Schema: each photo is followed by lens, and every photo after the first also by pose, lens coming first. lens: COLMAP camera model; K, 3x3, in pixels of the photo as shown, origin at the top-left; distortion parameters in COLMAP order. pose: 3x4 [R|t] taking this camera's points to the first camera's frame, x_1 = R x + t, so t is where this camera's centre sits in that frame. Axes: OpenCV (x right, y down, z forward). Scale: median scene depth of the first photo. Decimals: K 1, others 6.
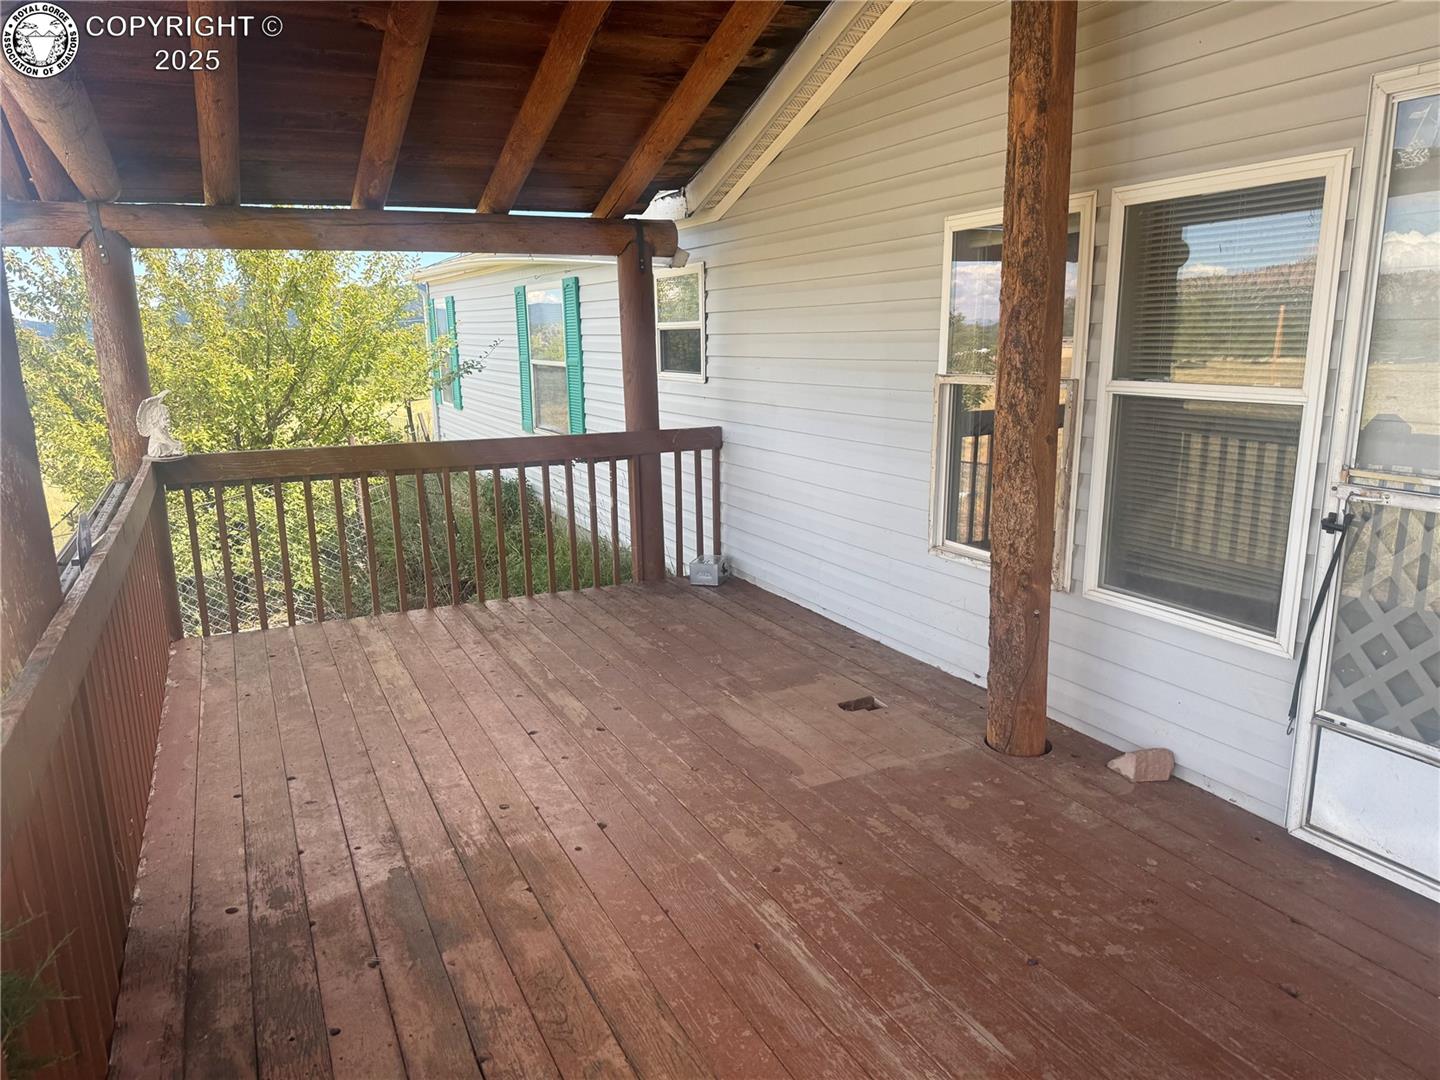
lens RADIAL K [[995.5, 0, 724.8], [0, 995.5, 547.9], [0, 0, 1]] dist [0.165926, -0.324980]
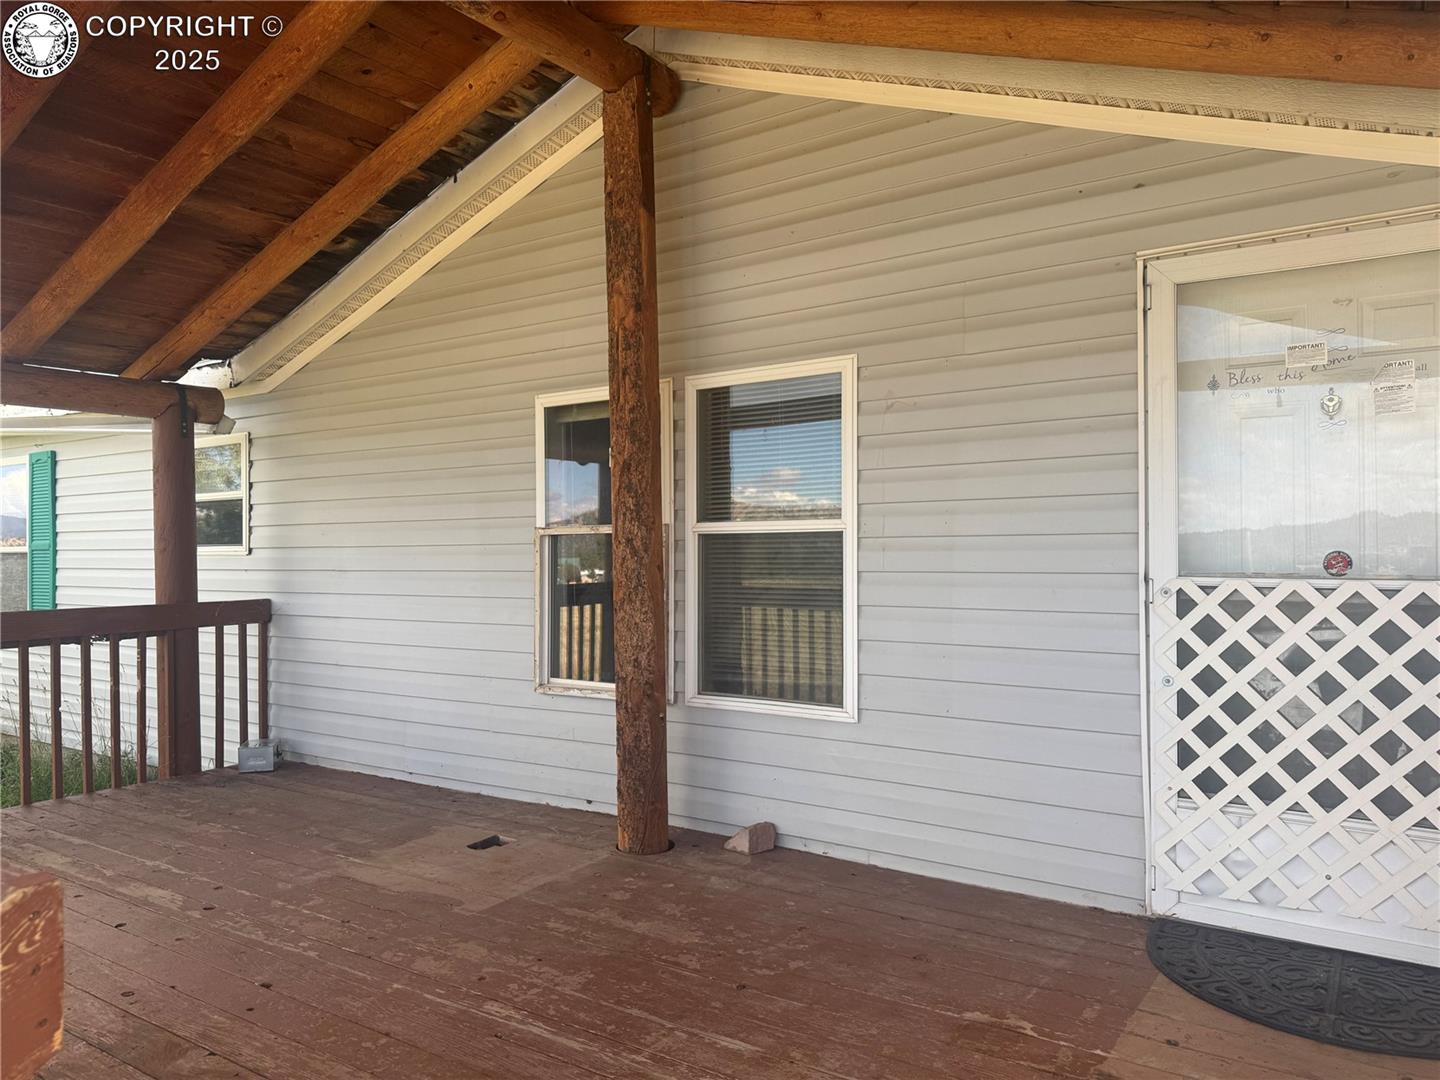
lens RADIAL K [[995.5, 0, 724.8], [0, 995.5, 547.9], [0, 0, 1]] dist [0.165926, -0.324980]
pose [[0.859056, 0.007017, 0.511833, -0.204882], [0.106531, 0.975561, -0.192176, 0.098440], [-0.500673, 0.219616, 0.837314, -0.036892]]
